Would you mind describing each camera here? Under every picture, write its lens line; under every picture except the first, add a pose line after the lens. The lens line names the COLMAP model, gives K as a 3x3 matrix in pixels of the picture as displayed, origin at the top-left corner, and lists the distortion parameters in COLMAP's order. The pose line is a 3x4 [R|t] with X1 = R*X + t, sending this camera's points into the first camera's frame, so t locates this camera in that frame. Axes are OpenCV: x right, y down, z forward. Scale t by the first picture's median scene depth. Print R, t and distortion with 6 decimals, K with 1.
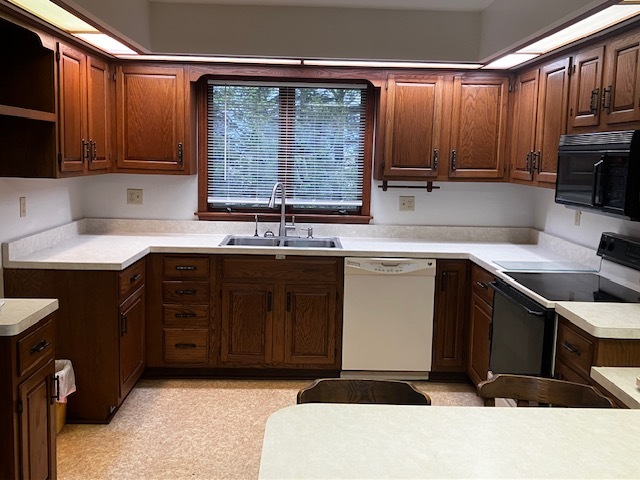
lens RADIAL K [[615.8, 0, 320.0], [0, 615.8, 240.0], [0, 0, 1]] dist [0.139183, -0.382290]
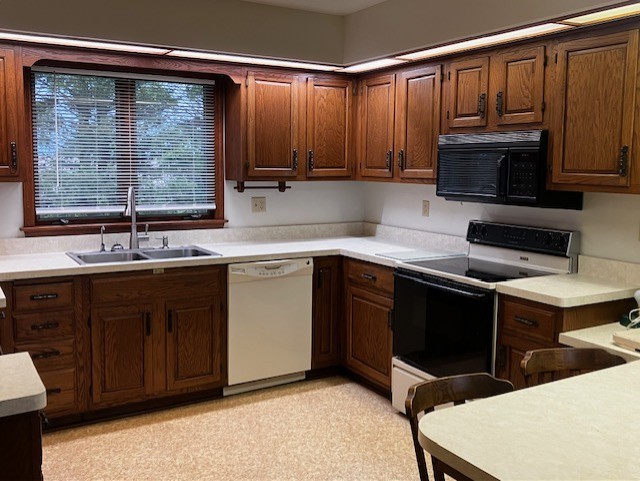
lens RADIAL K [[615.8, 0, 320.0], [0, 615.8, 240.5], [0, 0, 1]] dist [0.139183, -0.382290]
pose [[0.868998, -0.076149, 0.488922, -0.285616], [0.077115, 0.996856, 0.018197, -0.014120], [-0.488770, 0.021890, 0.872138, 0.112794]]
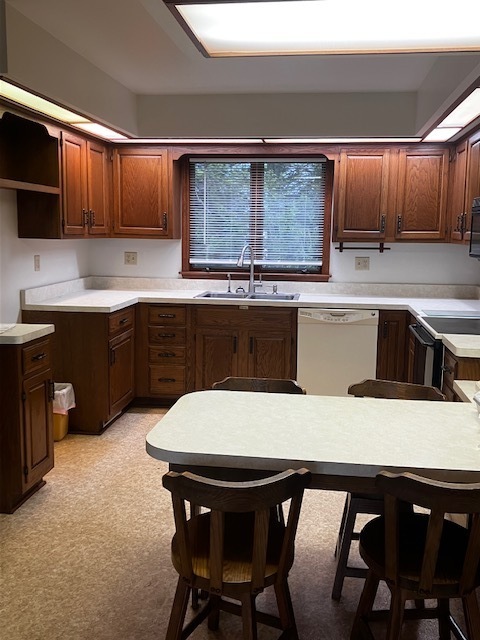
lens RADIAL K [[615.8, 0, 254.4], [0, 615.8, 326.9], [0, 0, 1]] dist [0.139183, -0.382290]
pose [[0.989599, 0.011765, -0.143368, 0.121730], [-0.009572, 0.999827, 0.015979, 0.044926], [0.143532, -0.014441, 0.989540, -0.163128]]
